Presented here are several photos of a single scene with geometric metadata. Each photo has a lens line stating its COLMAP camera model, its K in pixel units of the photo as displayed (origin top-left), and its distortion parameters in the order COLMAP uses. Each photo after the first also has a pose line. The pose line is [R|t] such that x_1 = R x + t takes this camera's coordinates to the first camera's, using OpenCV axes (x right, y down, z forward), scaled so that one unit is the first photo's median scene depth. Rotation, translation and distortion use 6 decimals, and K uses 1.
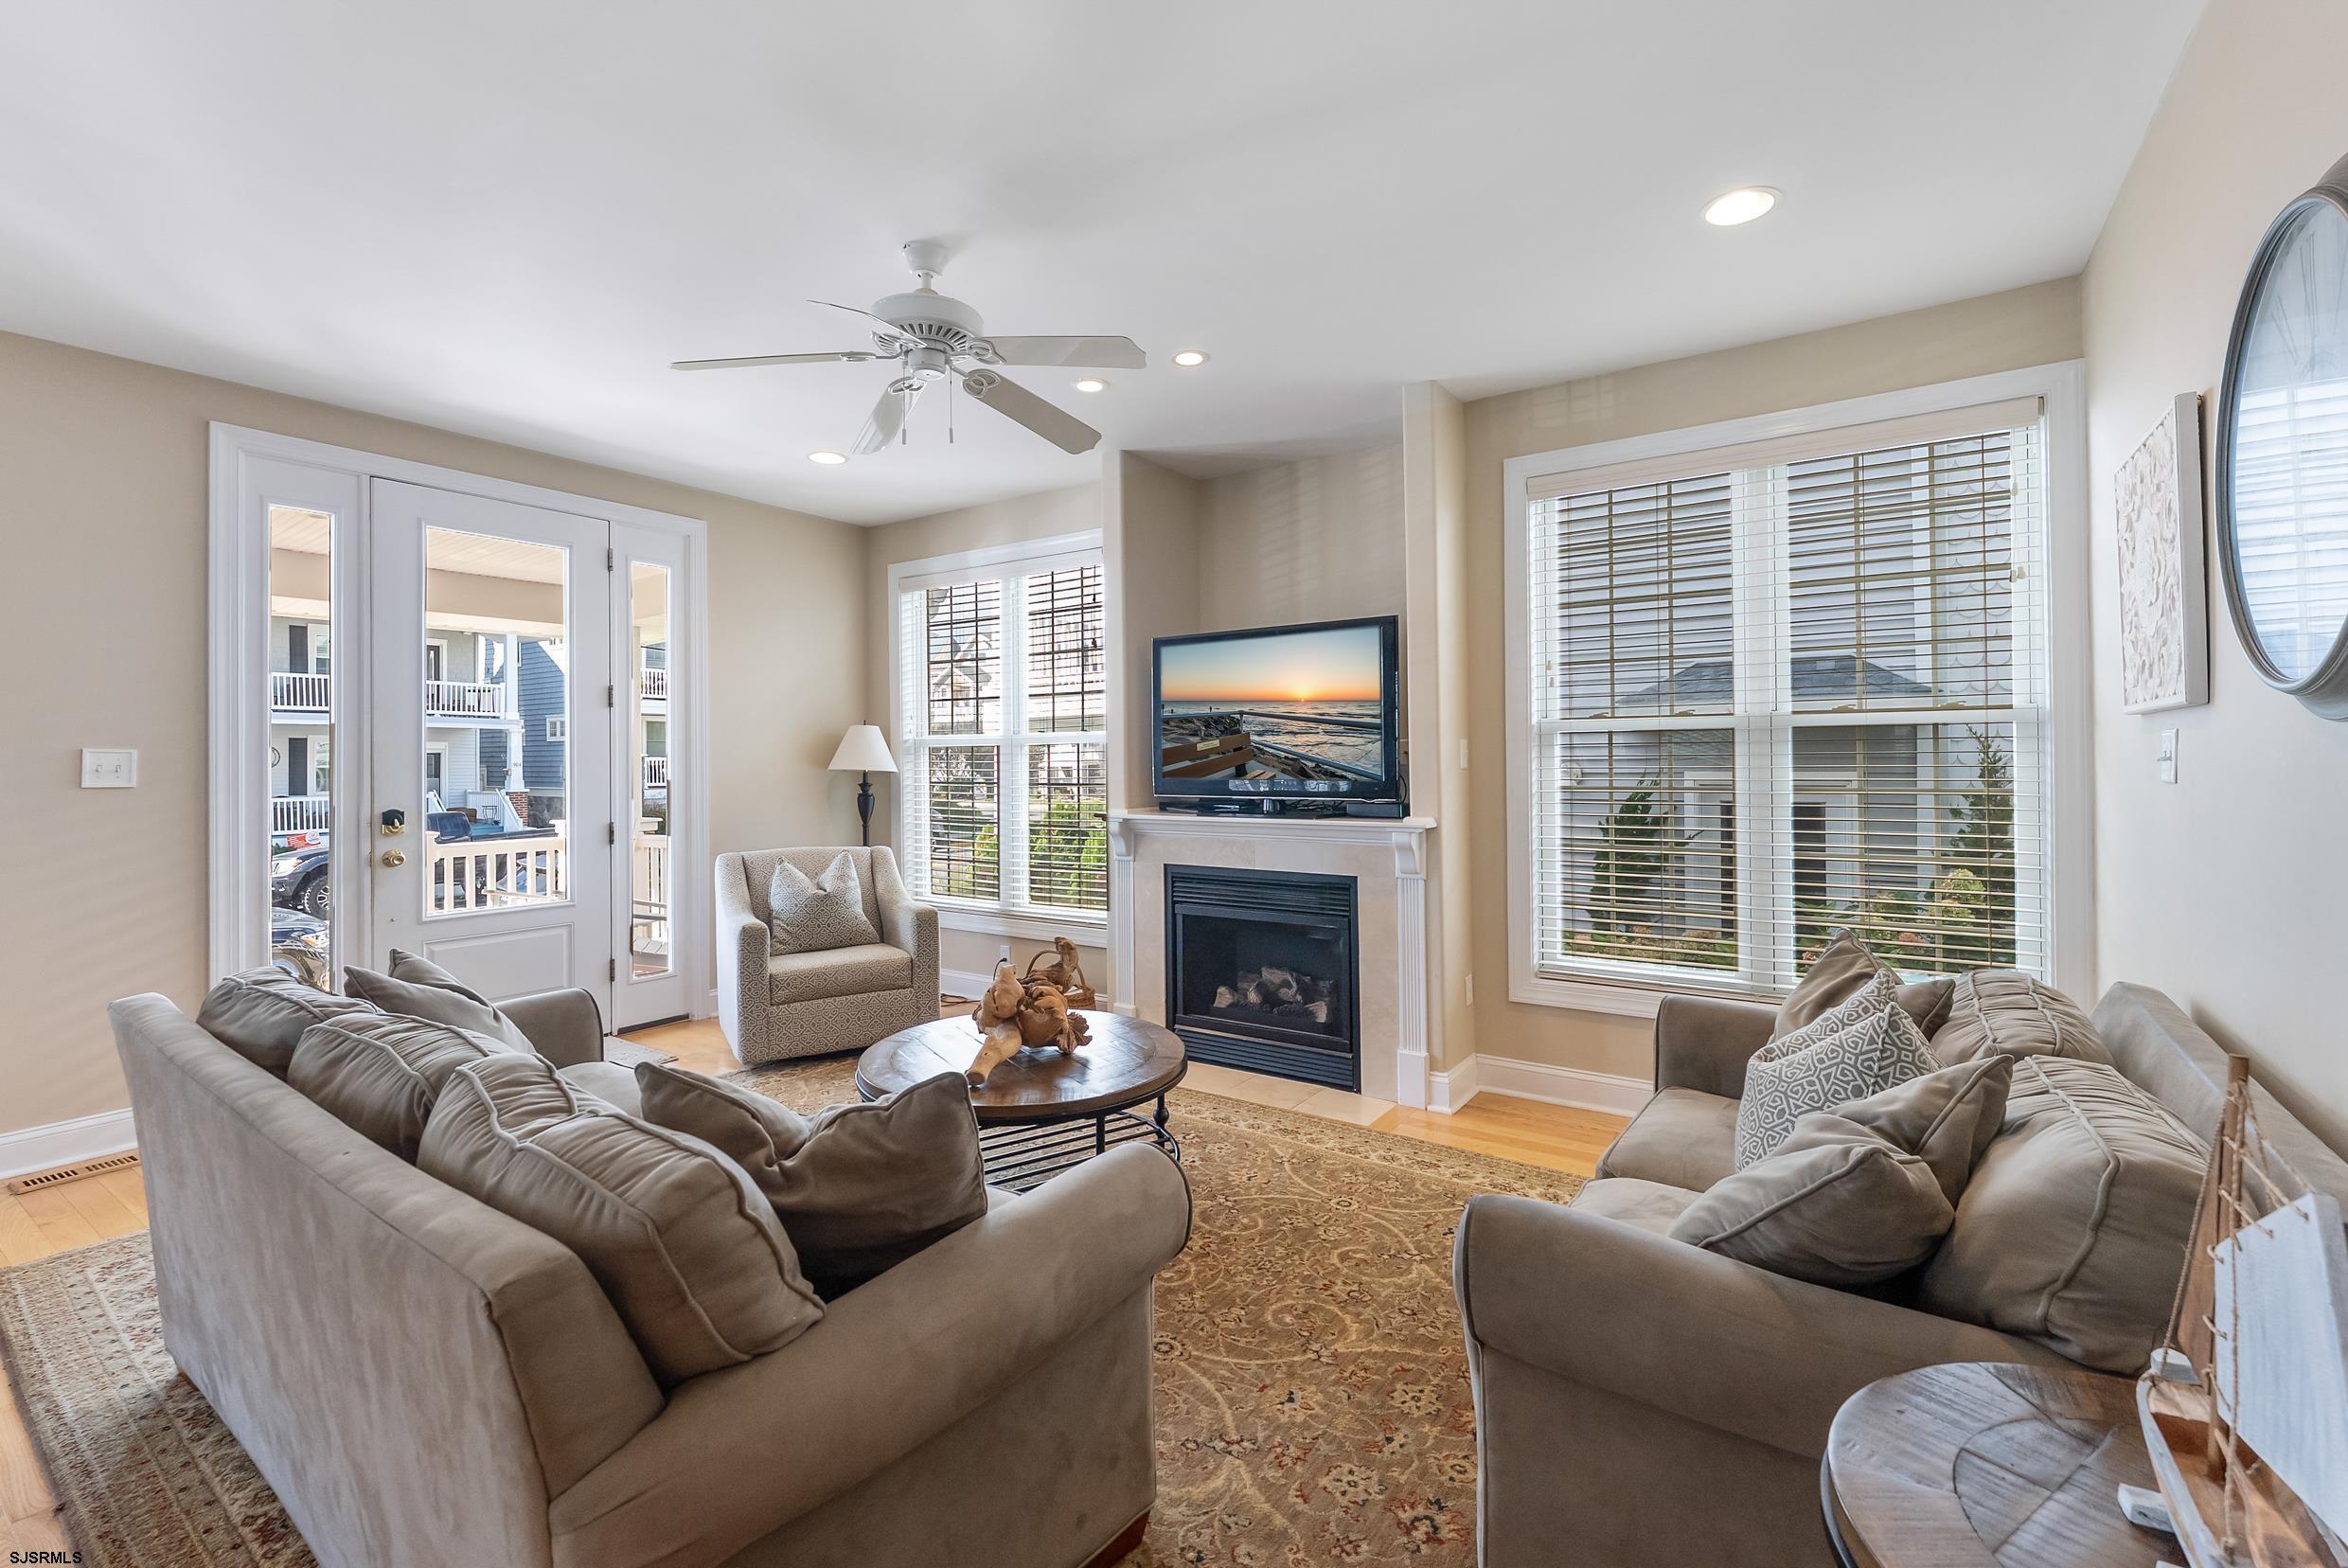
lens RADIAL K [[1037.6, 0, 1138.3], [0, 1037.6, 752.8], [0, 0, 1]] dist [0.003180, -0.000095]
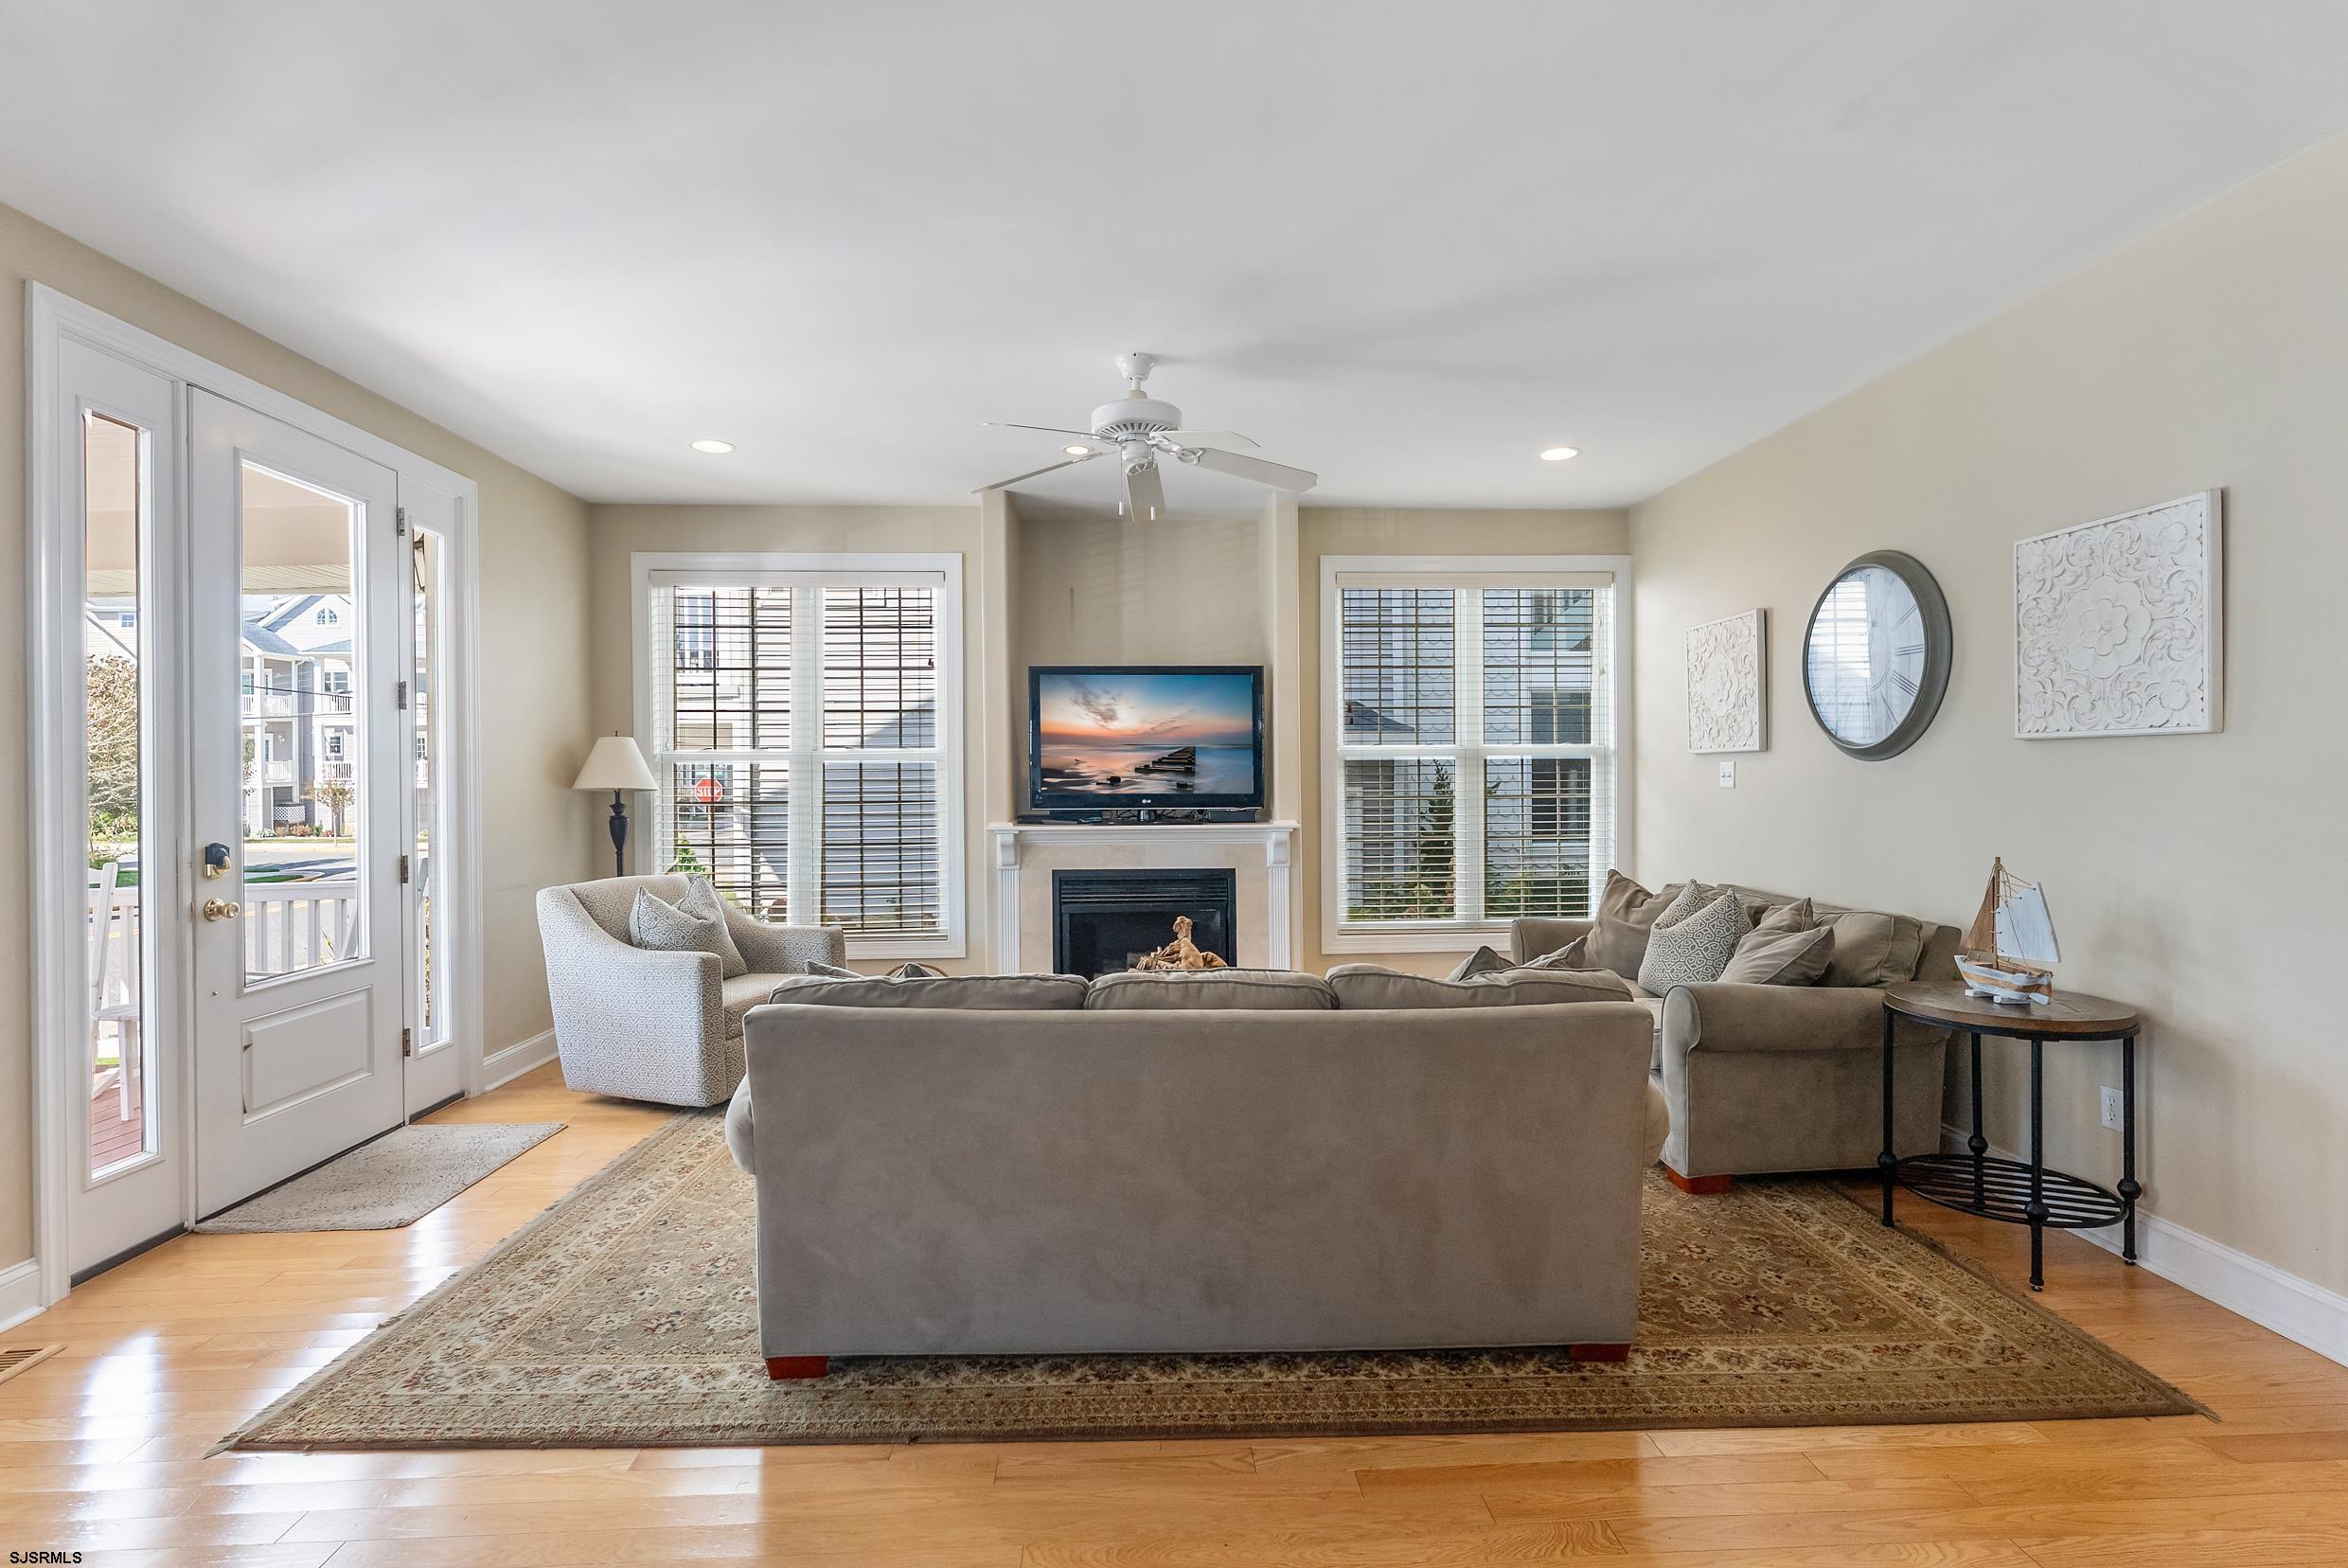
lens RADIAL K [[1172.1, 0, 1178.6], [0, 1172.1, 779.3], [0, 0, 1]] dist [0.000796, -0.000461]
pose [[0.779584, -0.000102, 0.626297, -0.659269], [-0.003399, 0.999985, 0.004394, 0.003314], [-0.626288, -0.005555, 0.779572, -0.067958]]
